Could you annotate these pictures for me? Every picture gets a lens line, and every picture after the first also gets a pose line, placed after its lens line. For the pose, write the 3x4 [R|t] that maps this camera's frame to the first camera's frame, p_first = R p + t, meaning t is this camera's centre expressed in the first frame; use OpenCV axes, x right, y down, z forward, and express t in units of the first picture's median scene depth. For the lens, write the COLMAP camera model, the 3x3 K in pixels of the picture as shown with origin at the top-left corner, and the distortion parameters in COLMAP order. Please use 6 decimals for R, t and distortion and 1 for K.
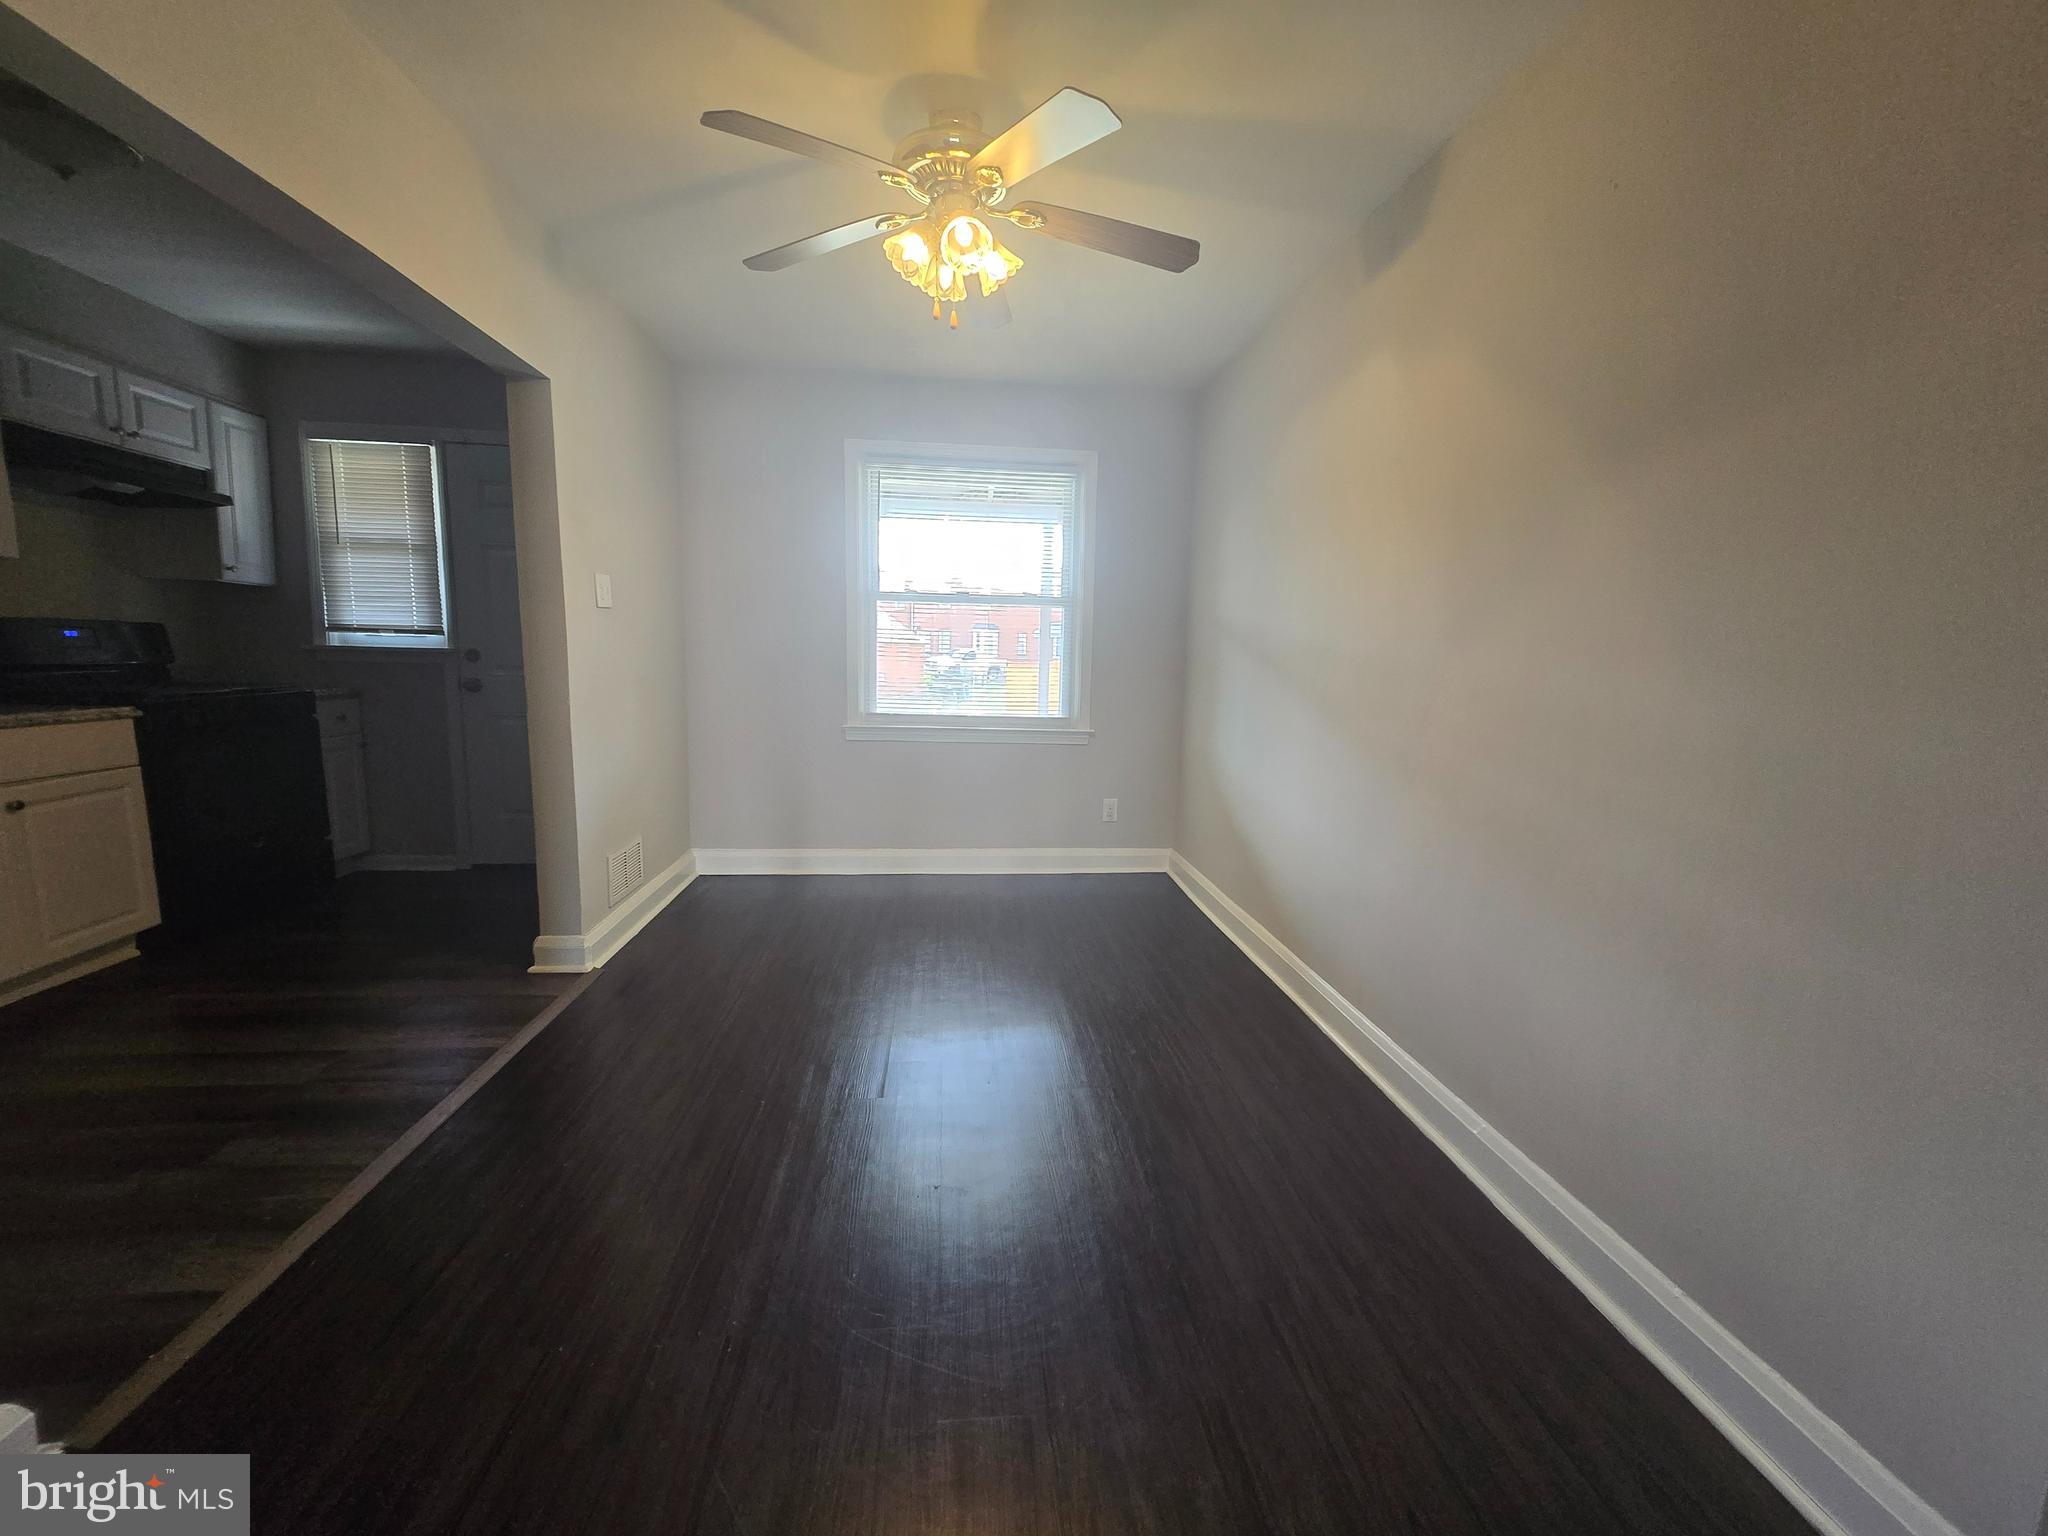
lens RADIAL K [[802.7, 0, 1014.4], [0, 802.7, 765.6], [0, 0, 1]] dist [0.000292, -0.000126]
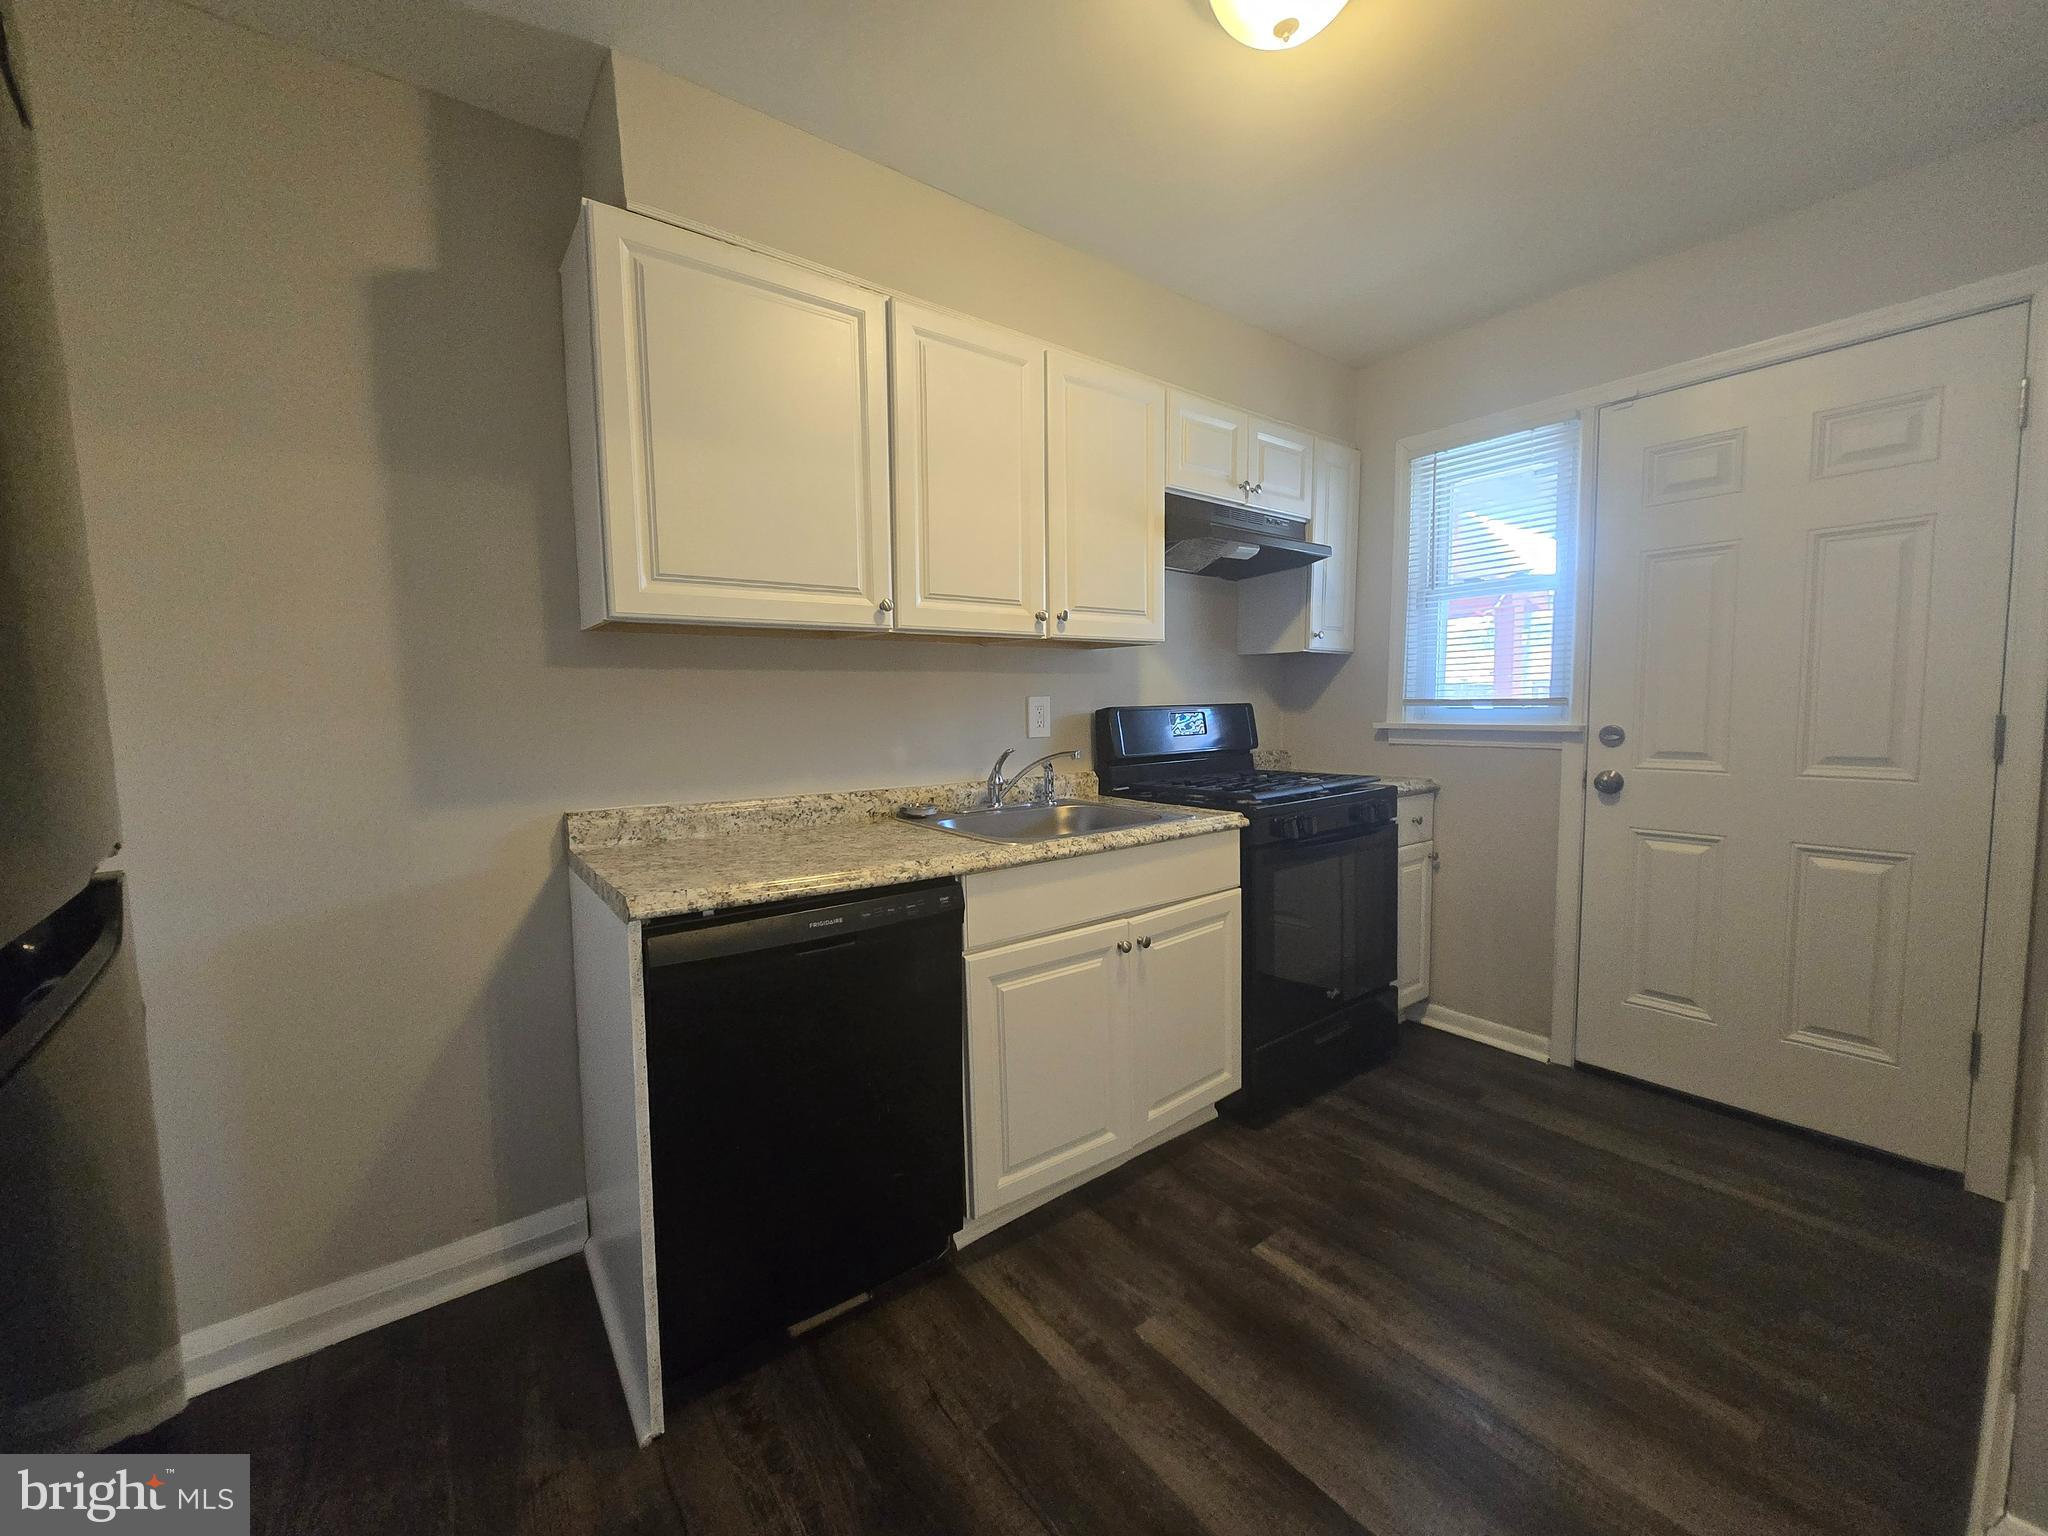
lens RADIAL K [[802.7, 0, 1017.1], [0, 802.7, 762.8], [0, 0, 1]] dist [0.000292, -0.000126]
pose [[0.527970, 0.032341, -0.848647, -0.438732], [-0.085655, 0.996207, -0.015324, -0.075622], [0.844932, 0.080782, 0.528738, 0.313543]]
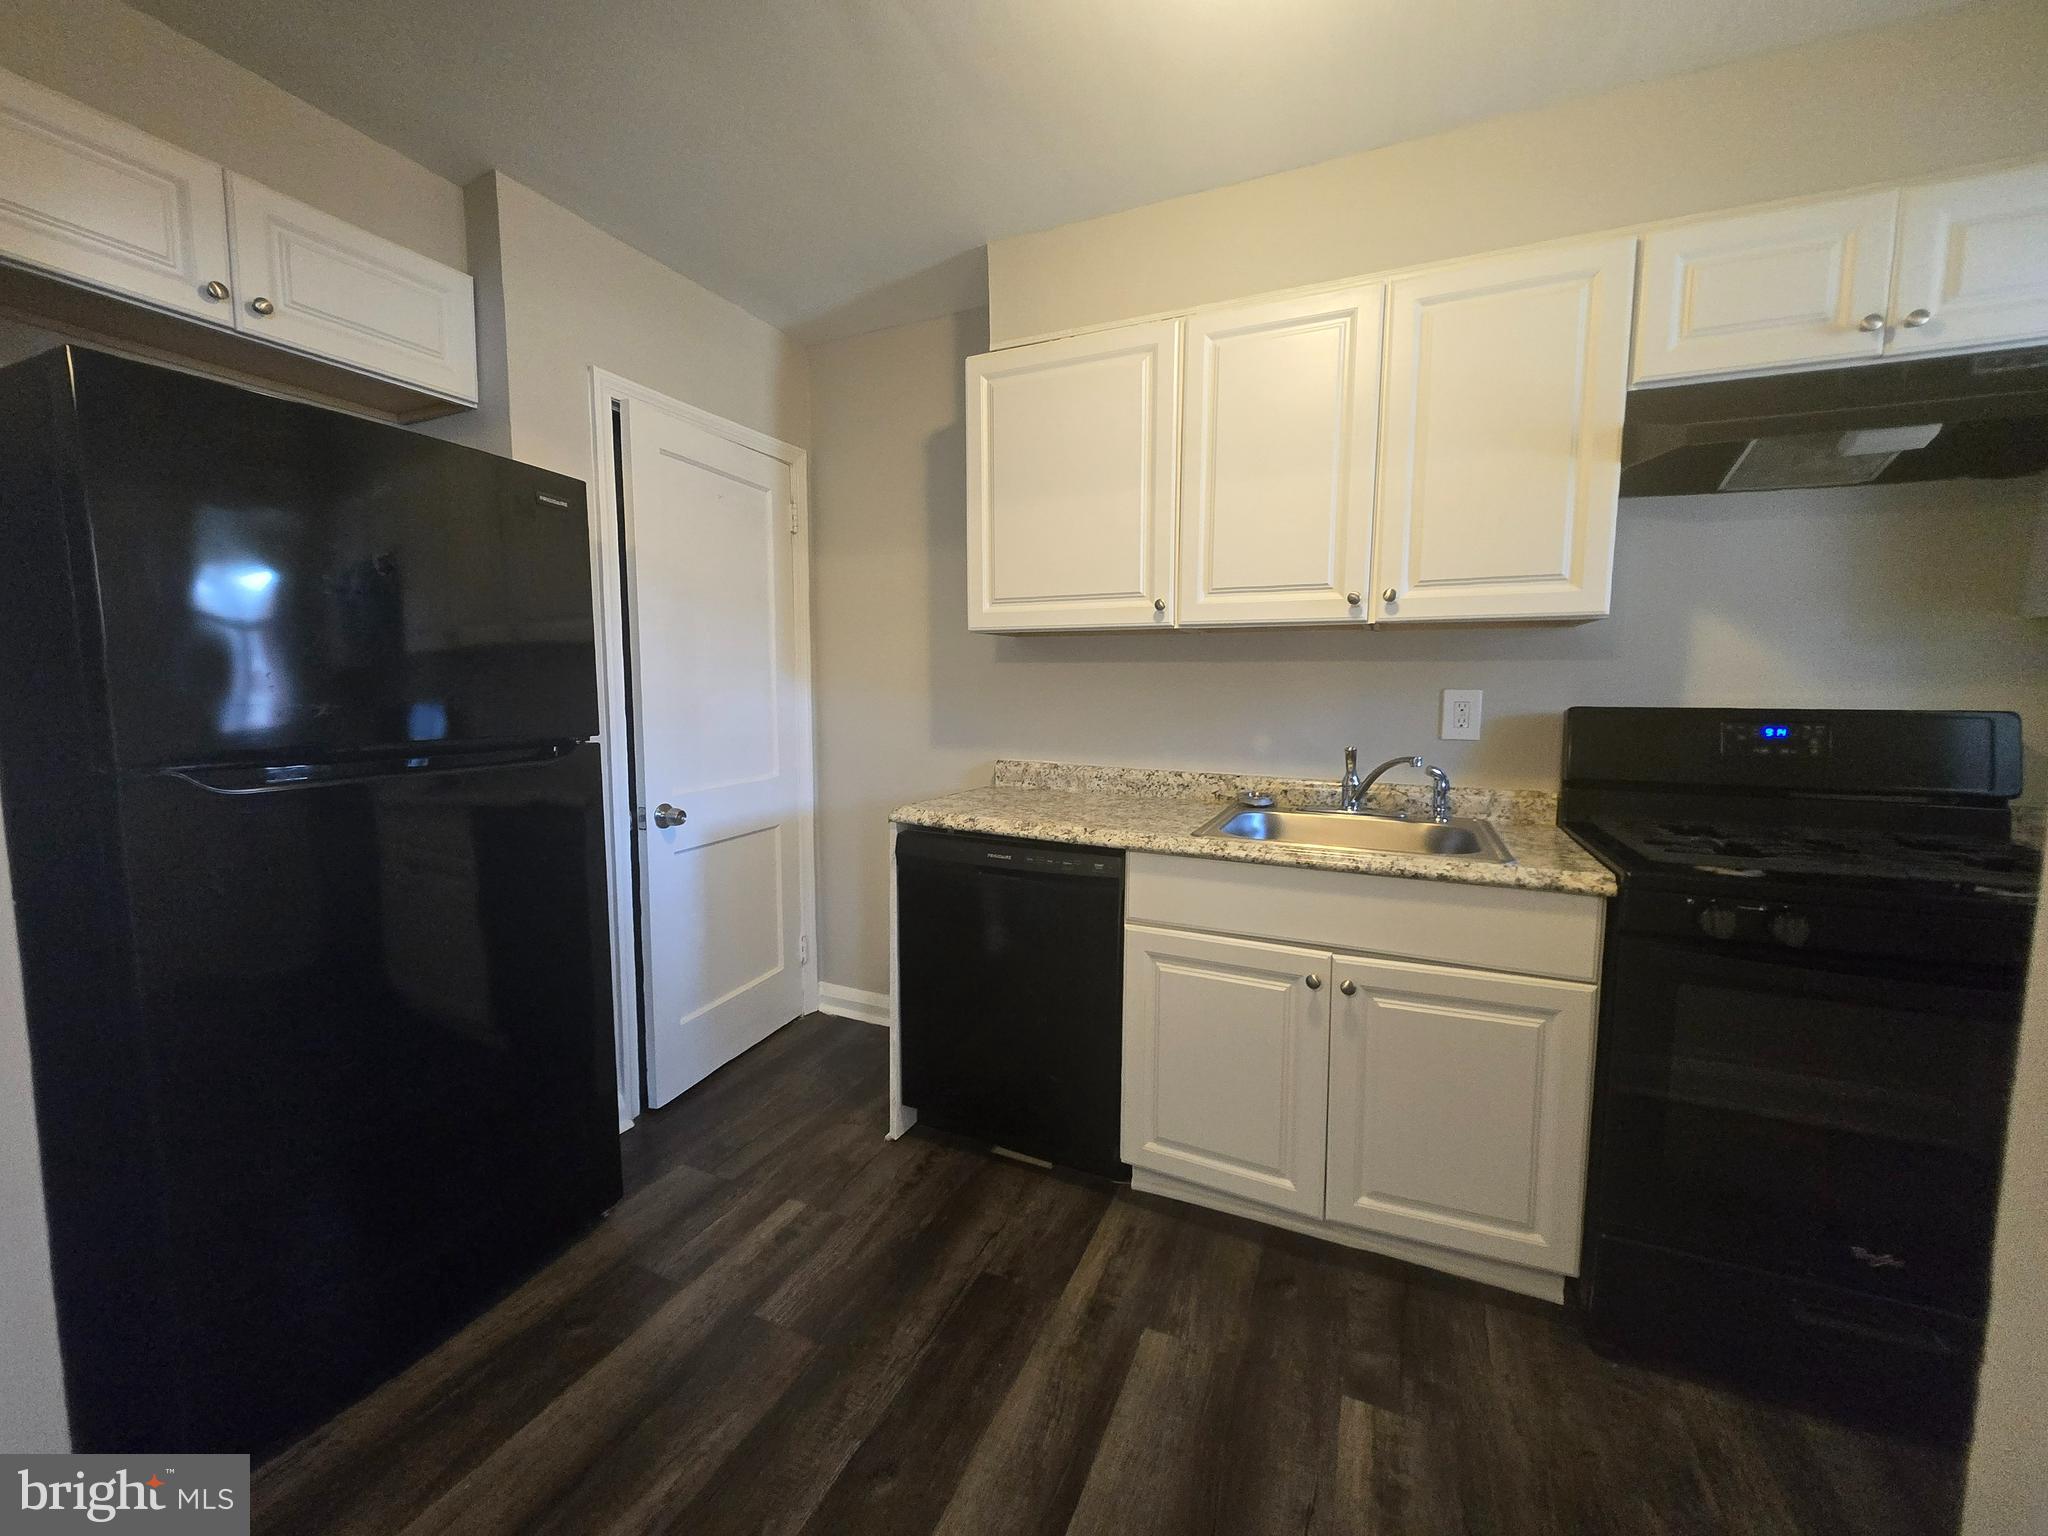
lens RADIAL K [[802.7, 0, 1020.5], [0, 802.7, 759.2], [0, 0, 1]] dist [0.000292, -0.000126]
pose [[-0.499187, 0.059862, -0.864424, -0.368883], [-0.131758, 0.980766, 0.144006, -0.141559], [0.856418, 0.185781, -0.481698, 0.737204]]
